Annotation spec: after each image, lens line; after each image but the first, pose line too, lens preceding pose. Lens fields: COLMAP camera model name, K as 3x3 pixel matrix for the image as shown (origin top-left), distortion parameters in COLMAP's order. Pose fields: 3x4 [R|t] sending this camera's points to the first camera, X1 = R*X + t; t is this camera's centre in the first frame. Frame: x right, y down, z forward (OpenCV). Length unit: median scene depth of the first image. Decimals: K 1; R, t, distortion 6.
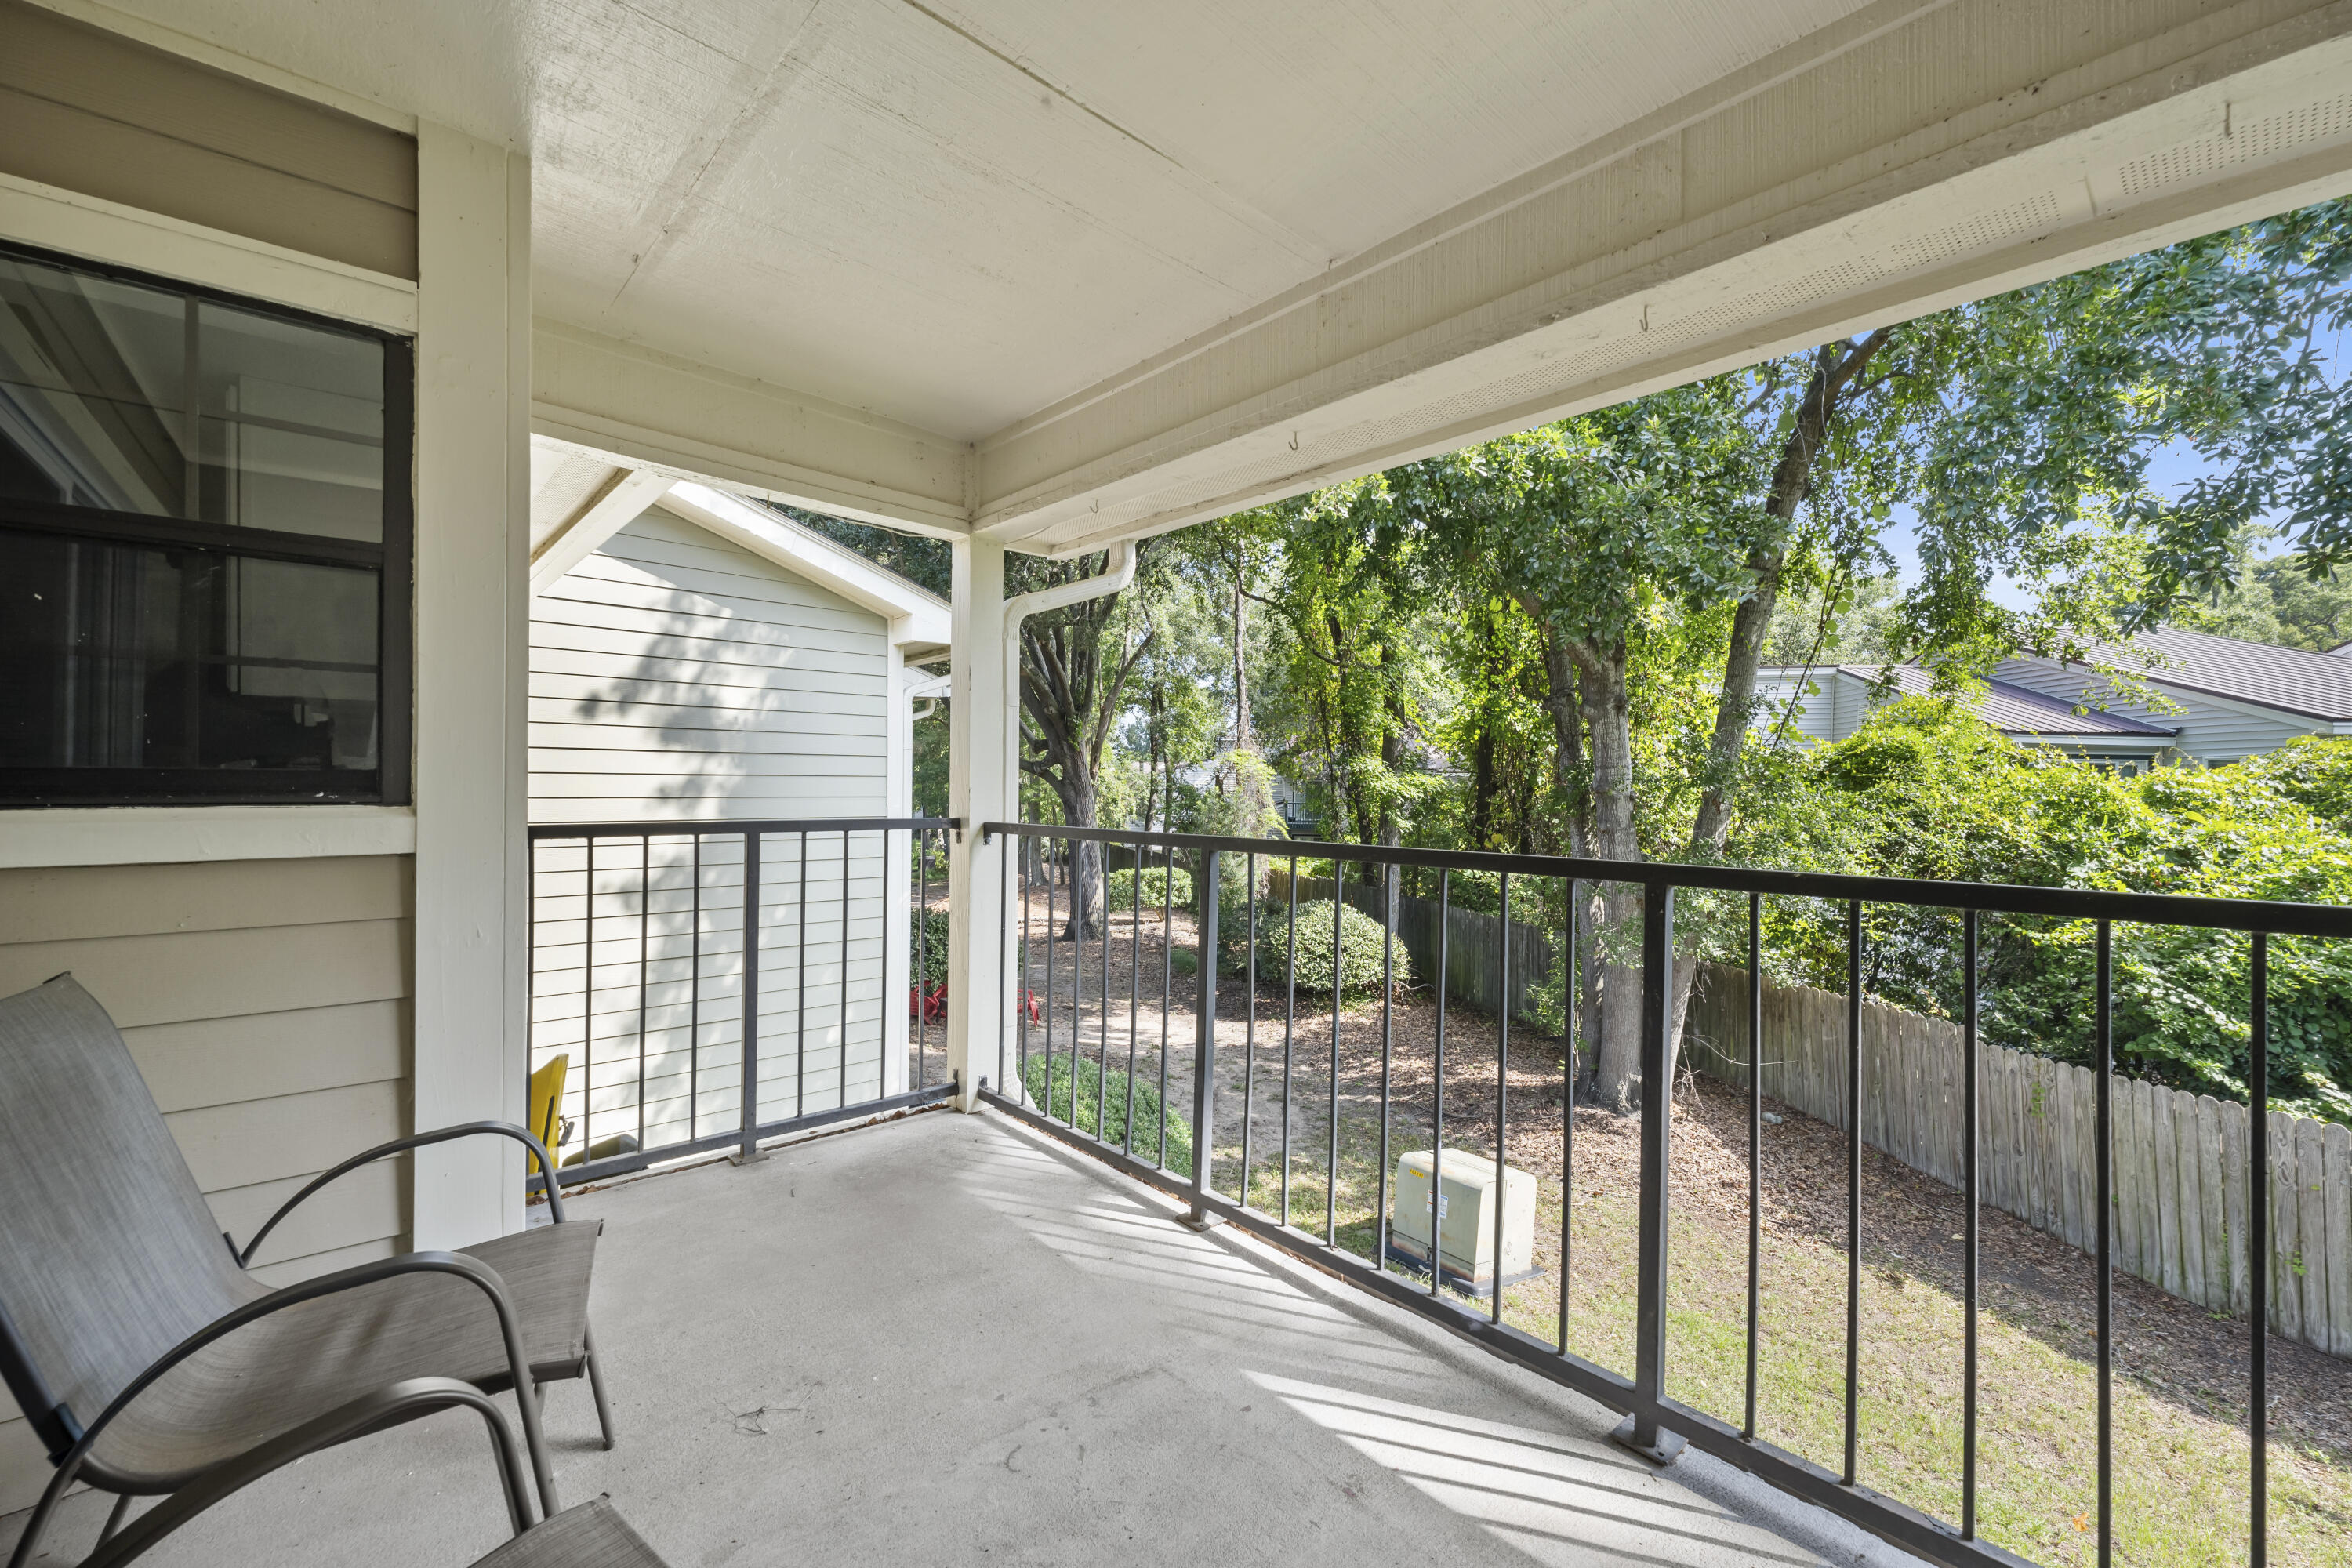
lens RADIAL K [[963.3, 0, 1165.6], [0, 963.3, 783.1], [0, 0, 1]] dist [0.002384, 0.000343]
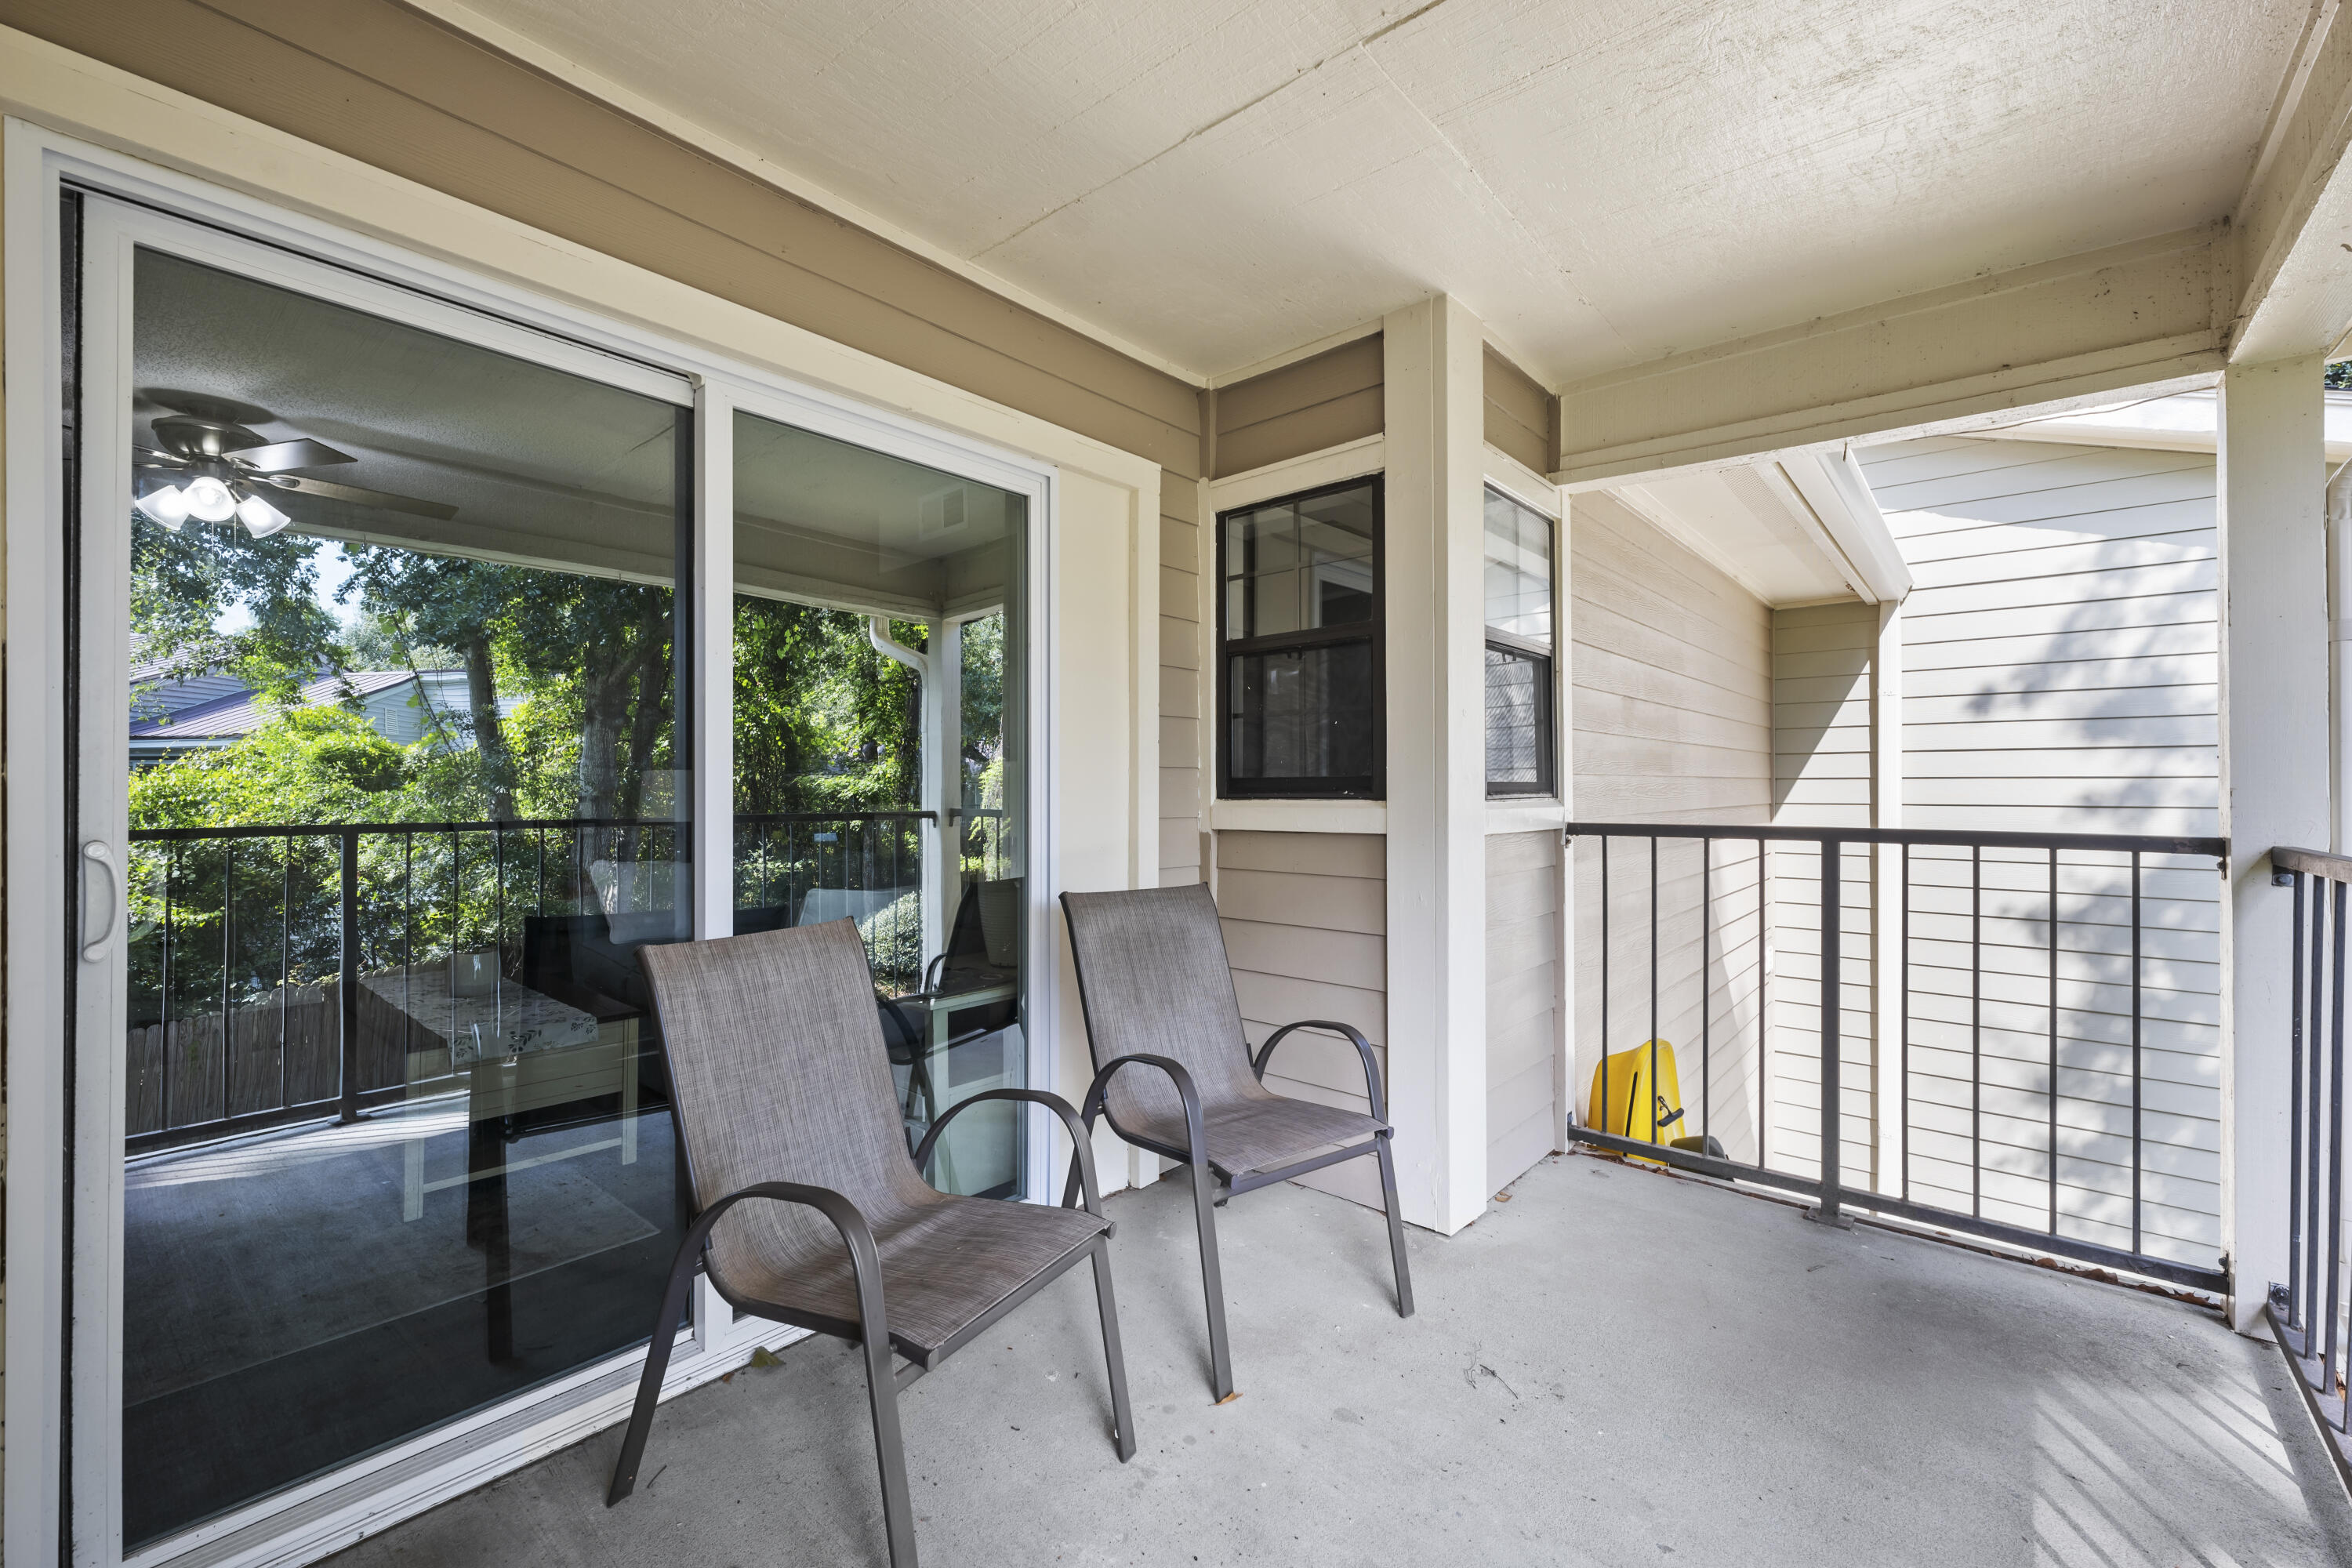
lens RADIAL K [[963.3, 0, 1163.8], [0, 963.3, 782.1], [0, 0, 1]] dist [0.002384, 0.000343]
pose [[0.134819, -0.011602, -0.990802, 0.301004], [0.000651, 0.999932, -0.011620, 0.006557], [0.990870, 0.000921, 0.134817, 0.253910]]
